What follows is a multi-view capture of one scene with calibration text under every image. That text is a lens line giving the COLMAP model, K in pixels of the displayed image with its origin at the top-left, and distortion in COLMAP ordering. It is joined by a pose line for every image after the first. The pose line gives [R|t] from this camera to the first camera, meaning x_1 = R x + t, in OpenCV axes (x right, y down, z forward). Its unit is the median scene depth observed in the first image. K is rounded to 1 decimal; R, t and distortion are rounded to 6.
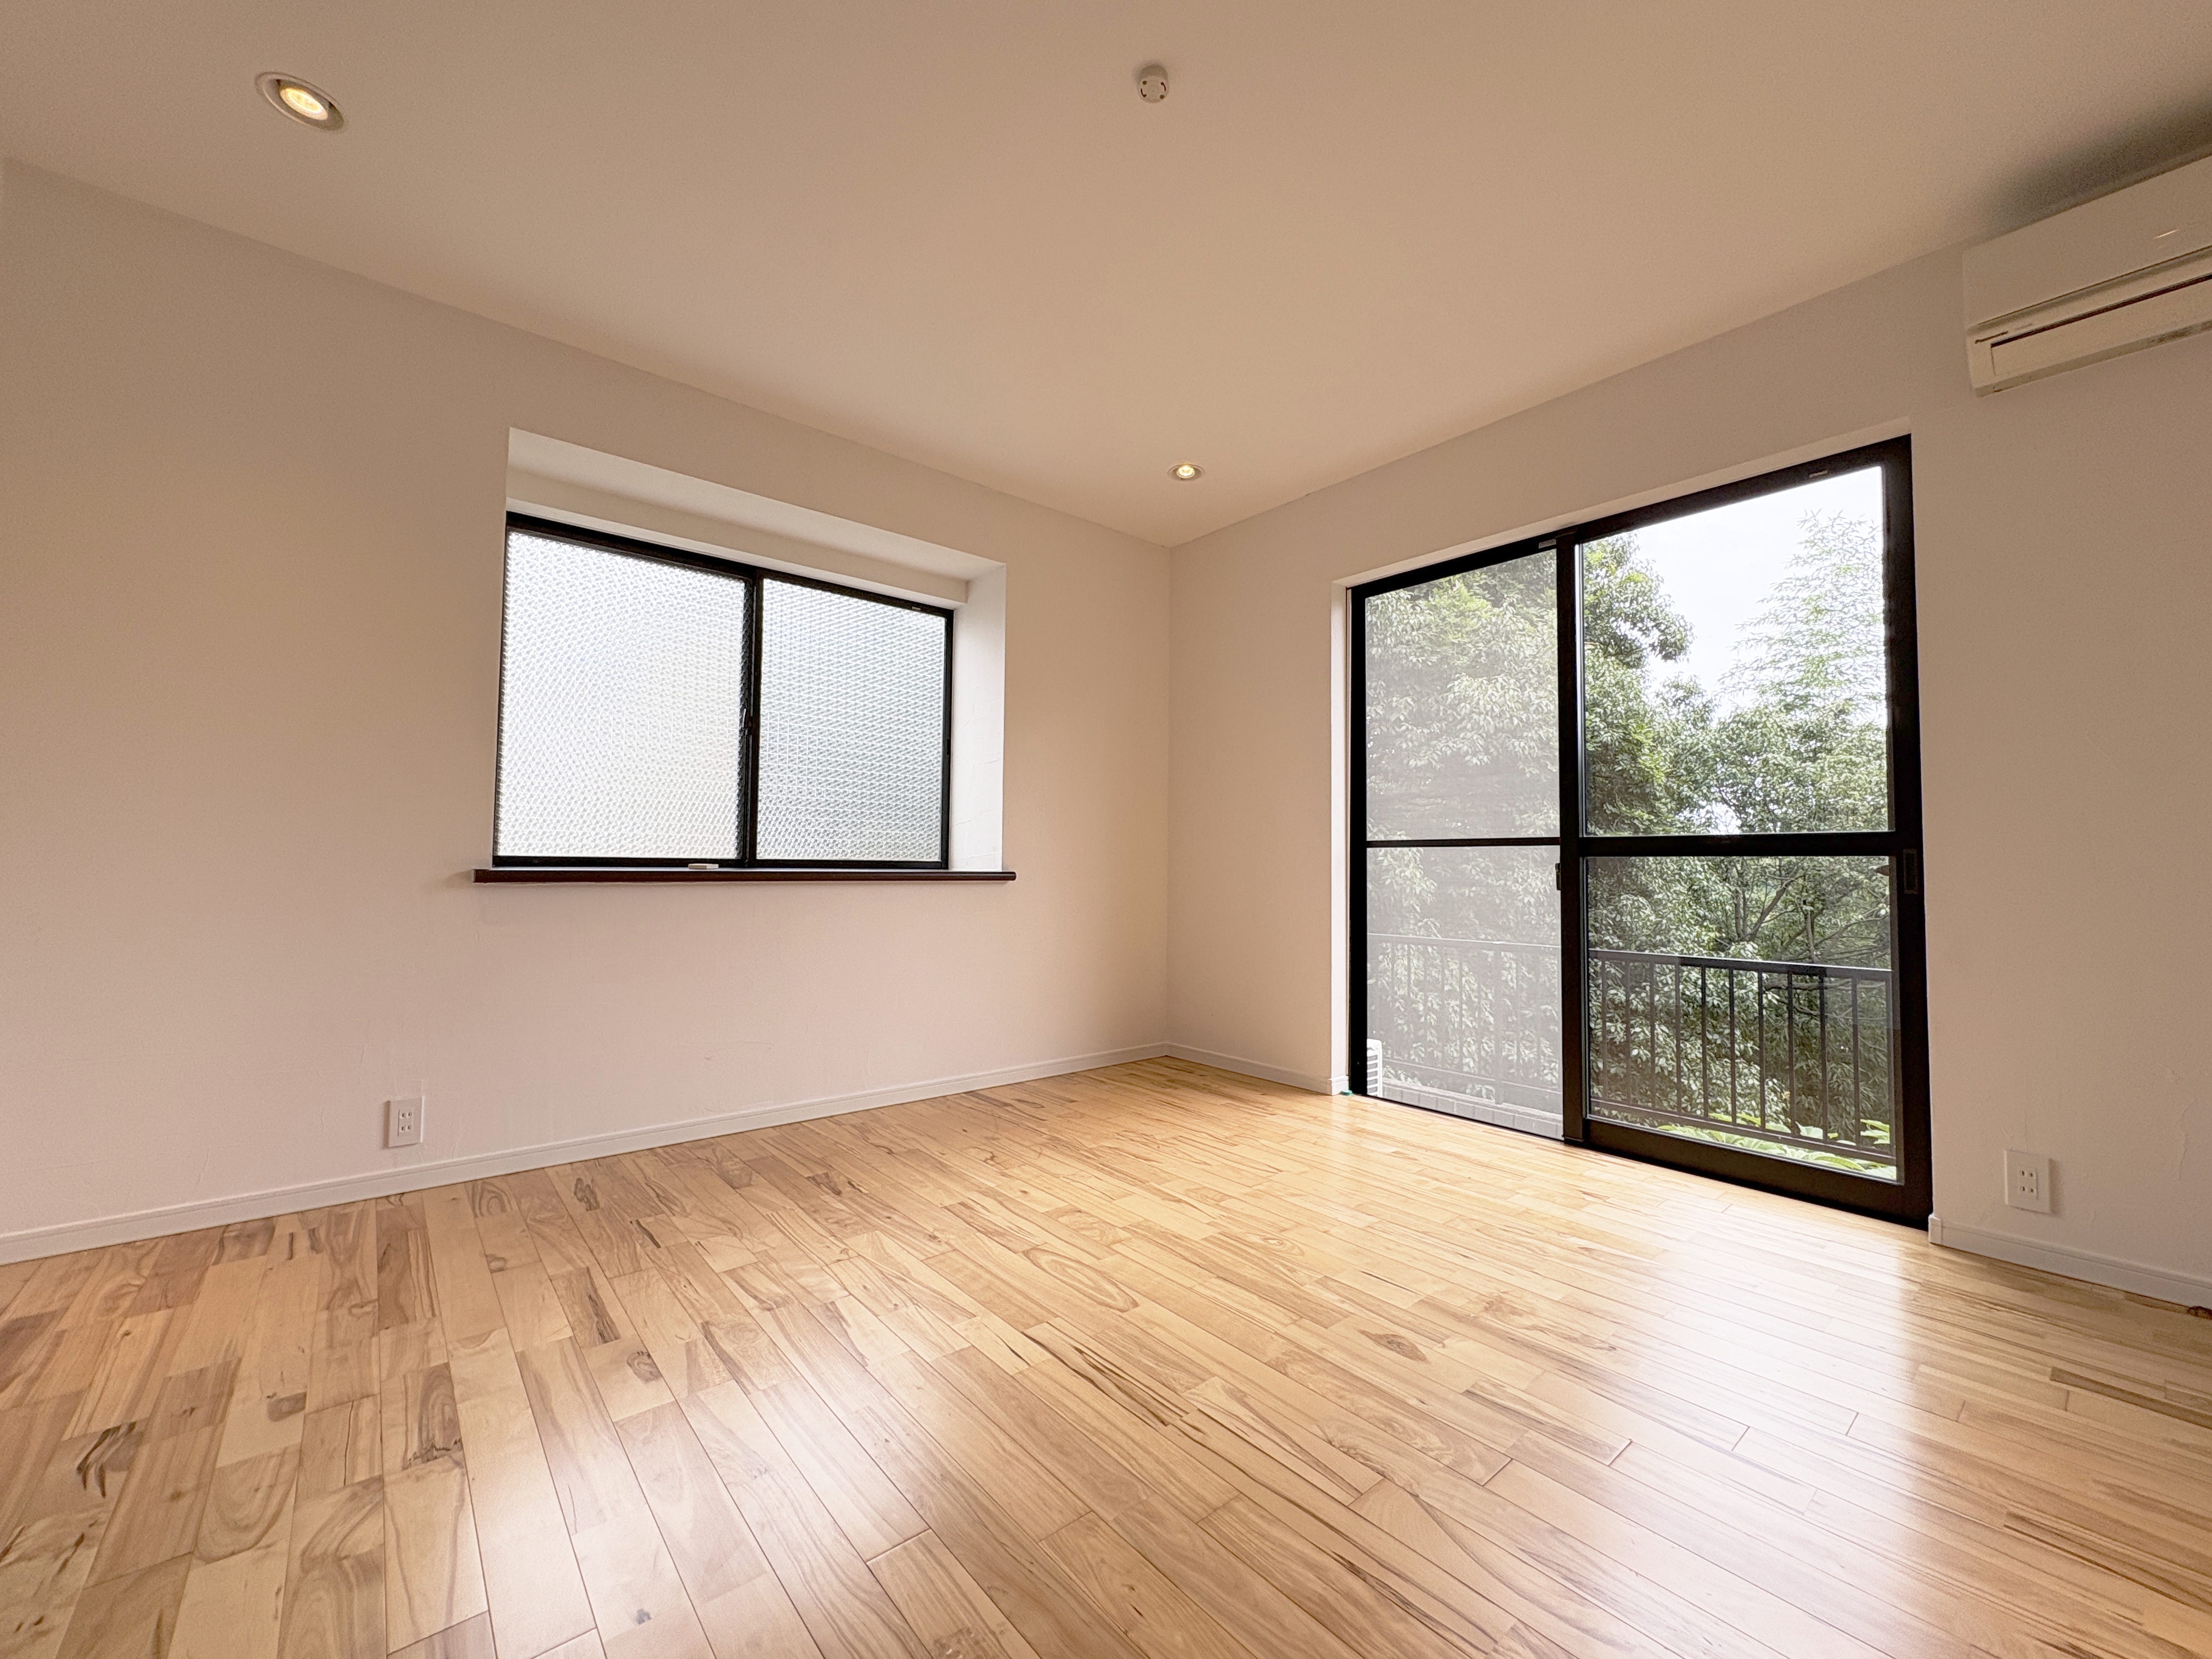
lens RADIAL K [[874.0, 0, 1100.8], [0, 874.0, 827.9], [0, 0, 1]] dist [0.000161, 0.000122]
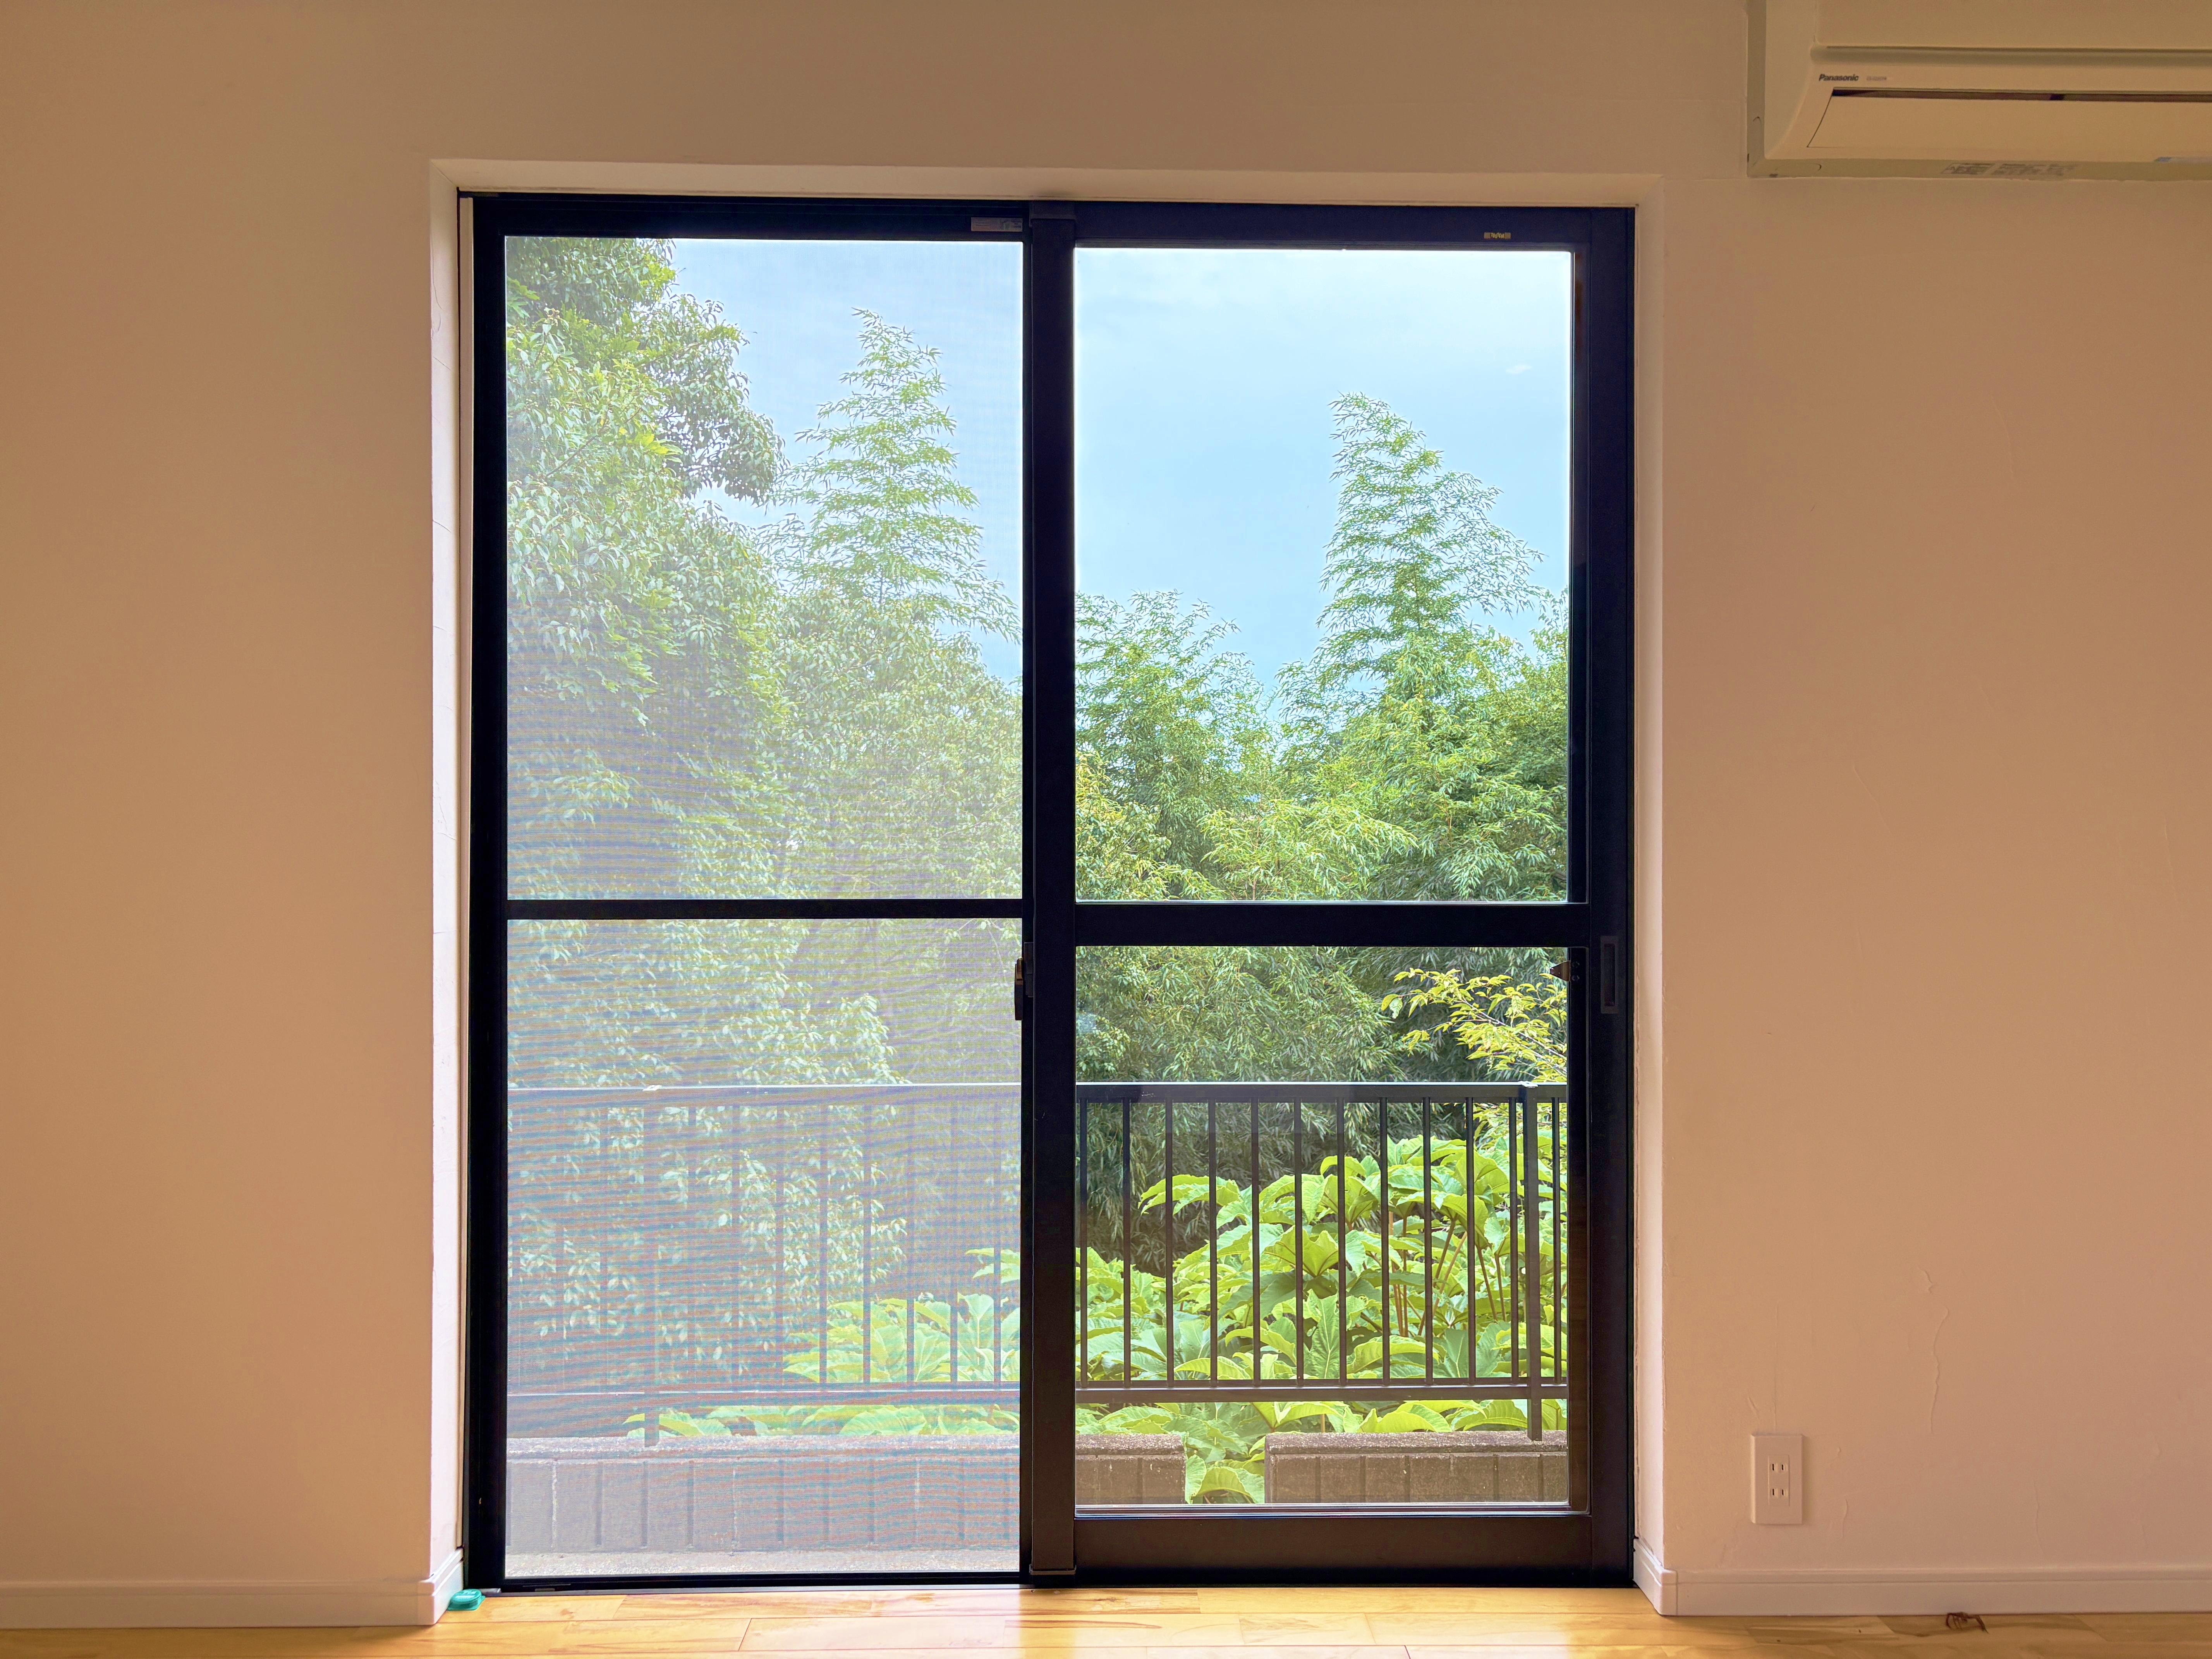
lens RADIAL K [[1672.9, 0, 1113.9], [0, 1672.9, 844.6], [0, 0, 1]] dist [0.044593, -0.052238]
pose [[0.624893, -0.011019, 0.780632, -0.163166], [-0.028608, 0.998906, 0.037000, -0.076009], [-0.780186, -0.045453, 0.623894, 0.632920]]
